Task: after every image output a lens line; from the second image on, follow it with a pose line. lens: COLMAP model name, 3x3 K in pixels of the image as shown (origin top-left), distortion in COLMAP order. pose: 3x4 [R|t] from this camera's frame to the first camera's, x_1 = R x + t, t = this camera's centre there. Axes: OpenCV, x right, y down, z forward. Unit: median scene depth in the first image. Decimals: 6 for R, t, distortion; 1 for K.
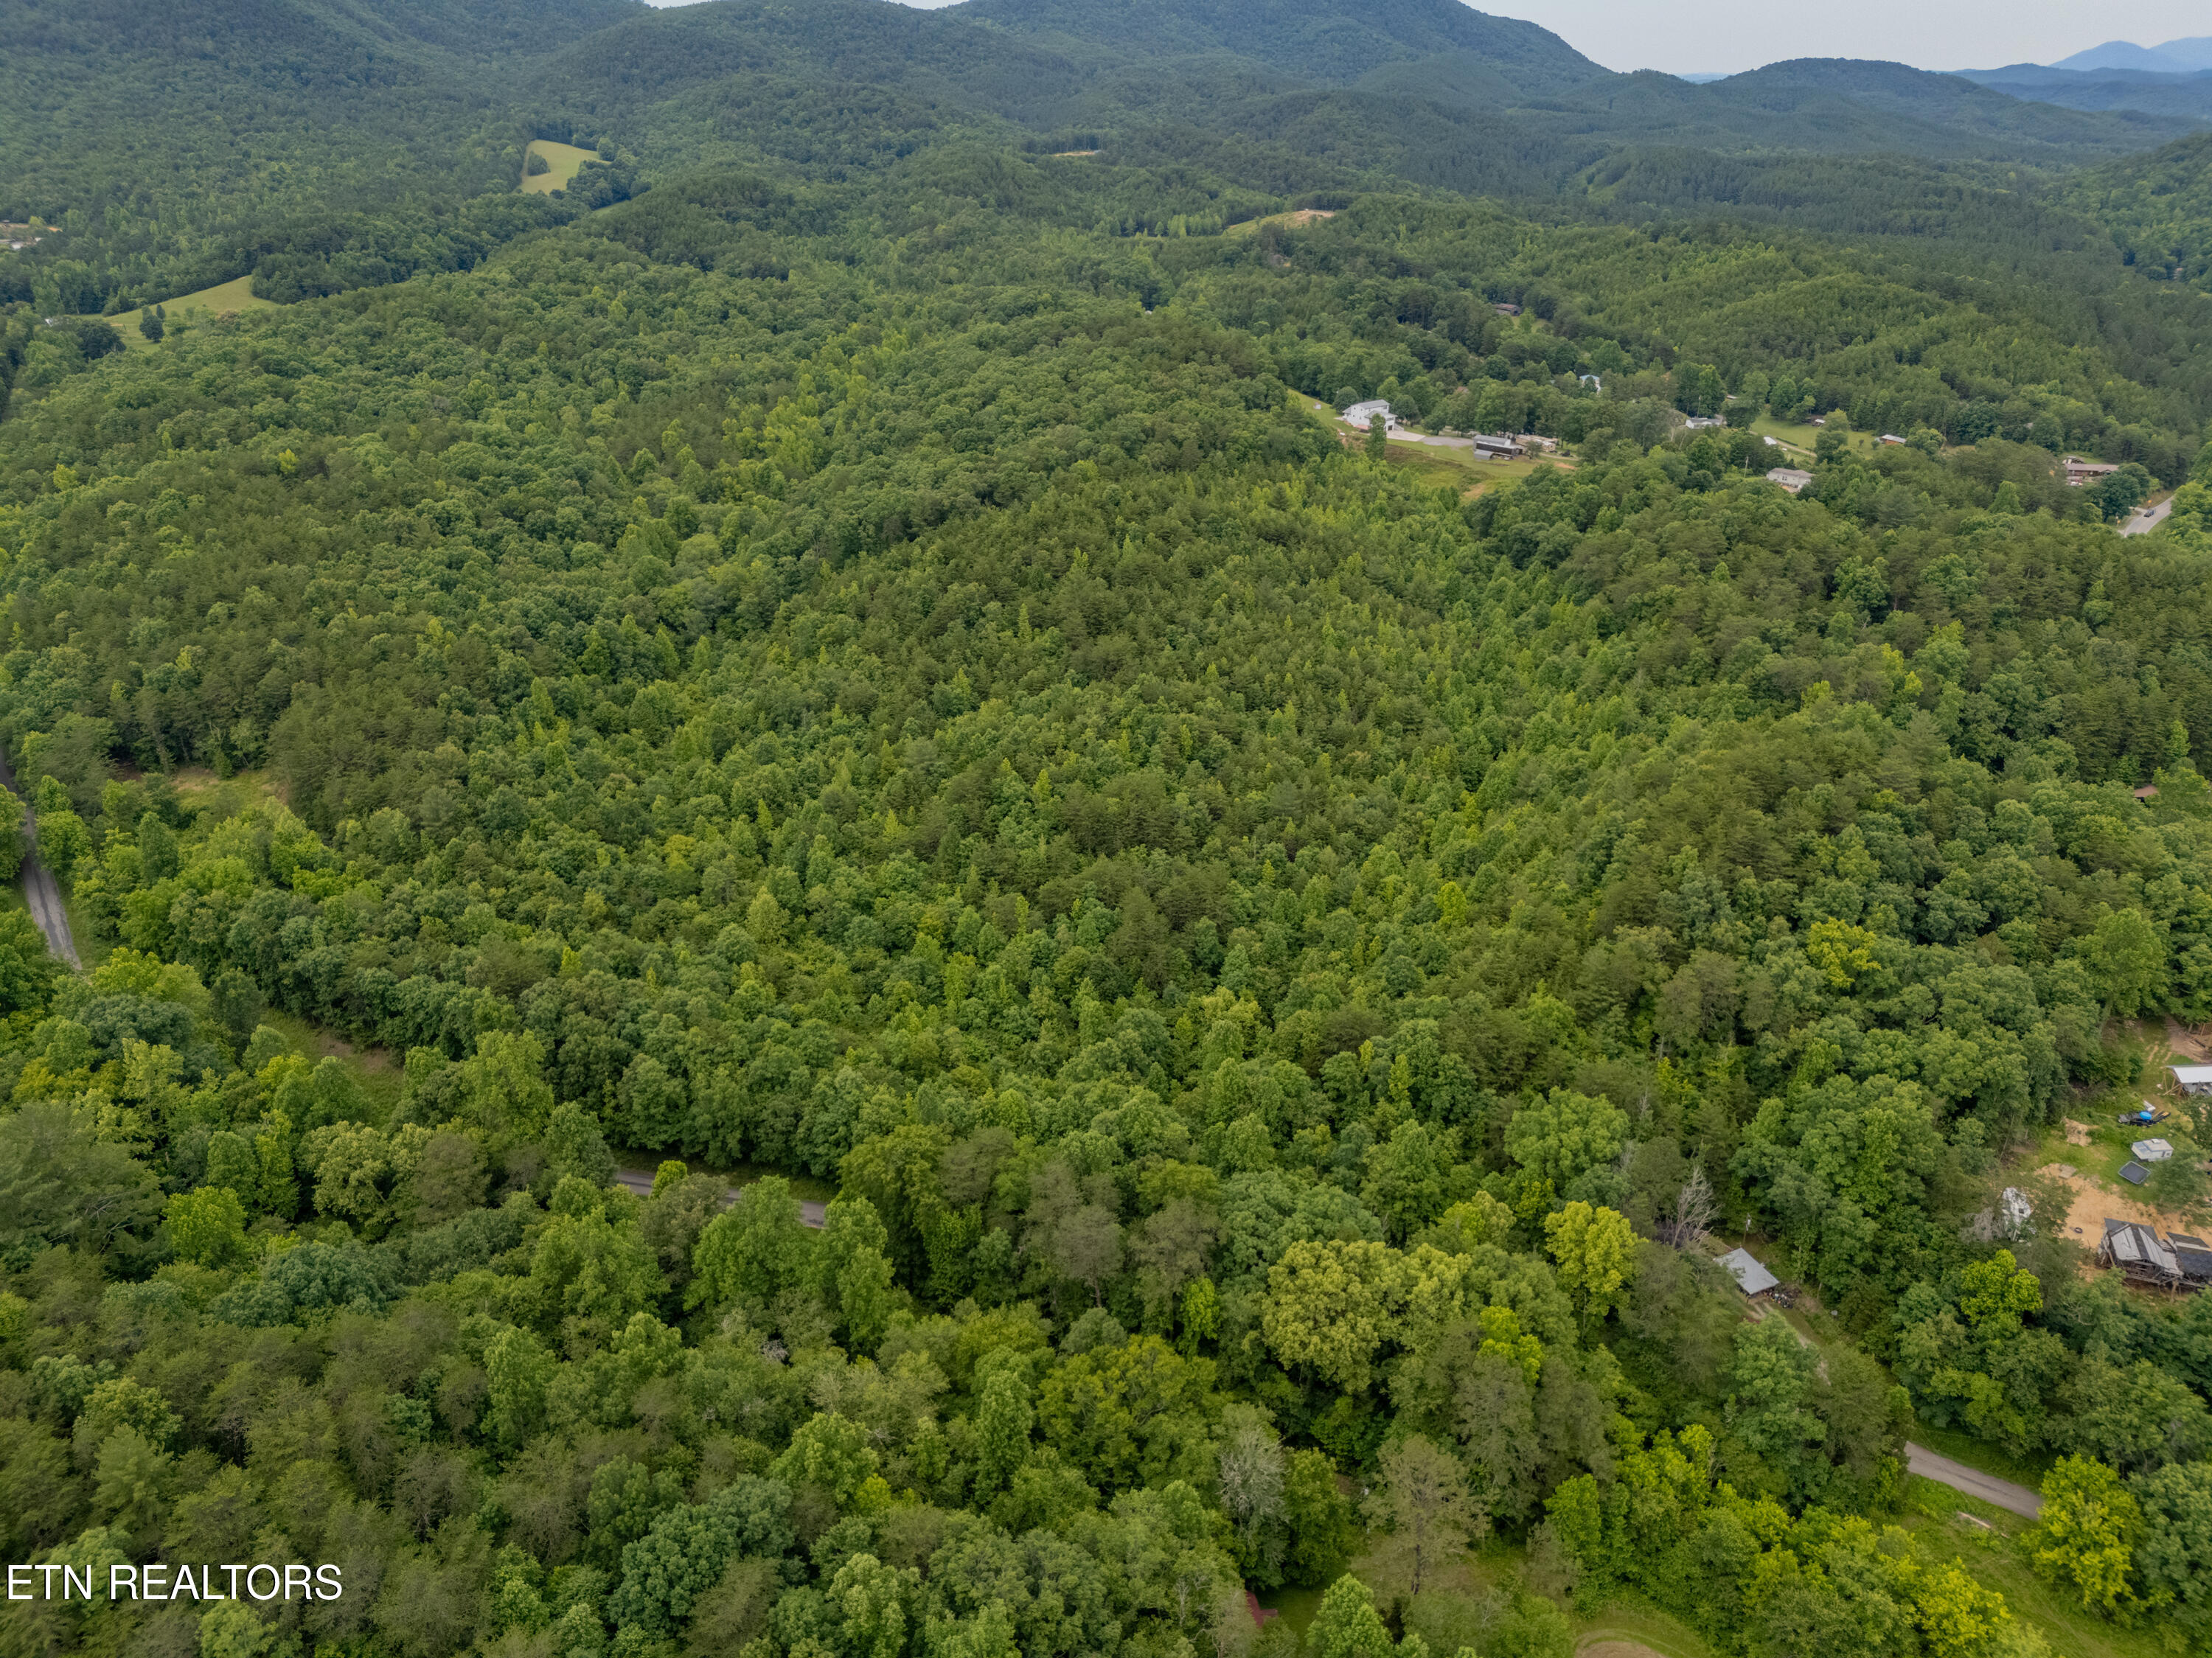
lens RADIAL K [[1621.4, 0, 1106.0], [0, 1621.4, 829.0], [0, 0, 1]] dist [0.056717, -0.052638]
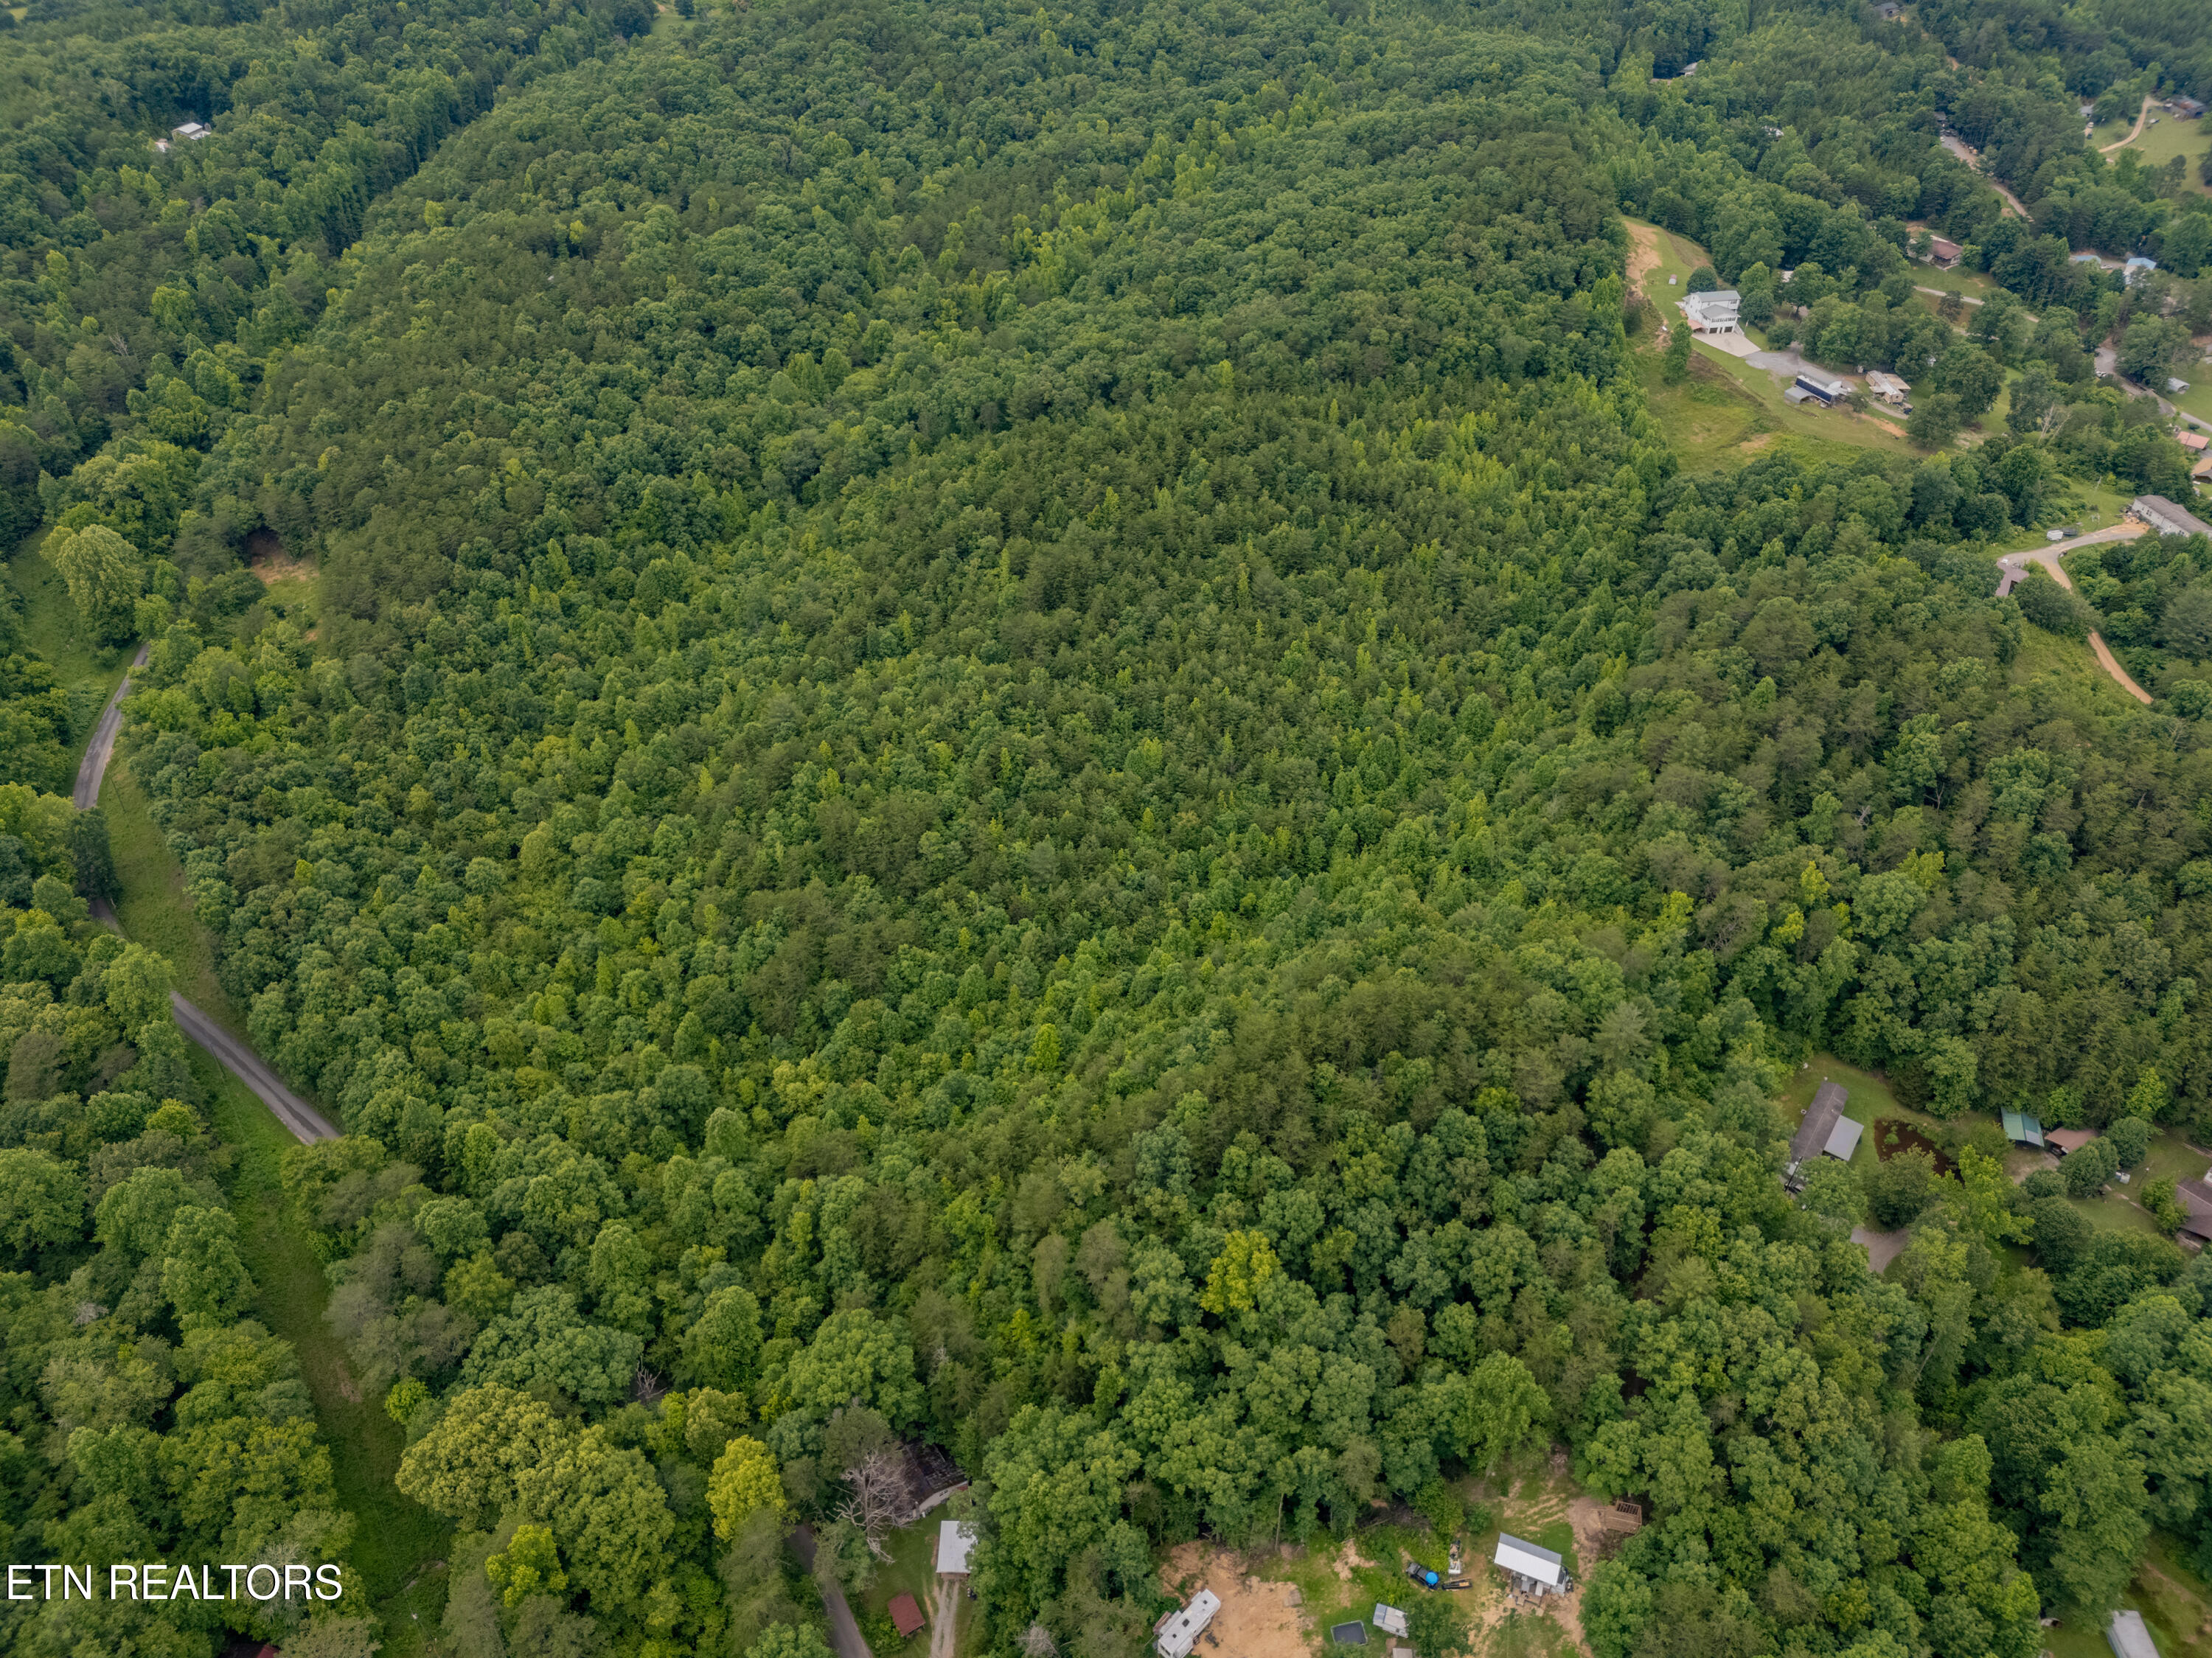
lens RADIAL K [[1621.4, 0, 1106.0], [0, 1621.4, 829.0], [0, 0, 1]] dist [0.056717, -0.052638]
pose [[0.895081, 0.275868, -0.350323, 0.395702], [-0.193949, 0.948301, 0.251213, -0.236632], [0.401514, -0.156911, 0.902311, 0.109589]]
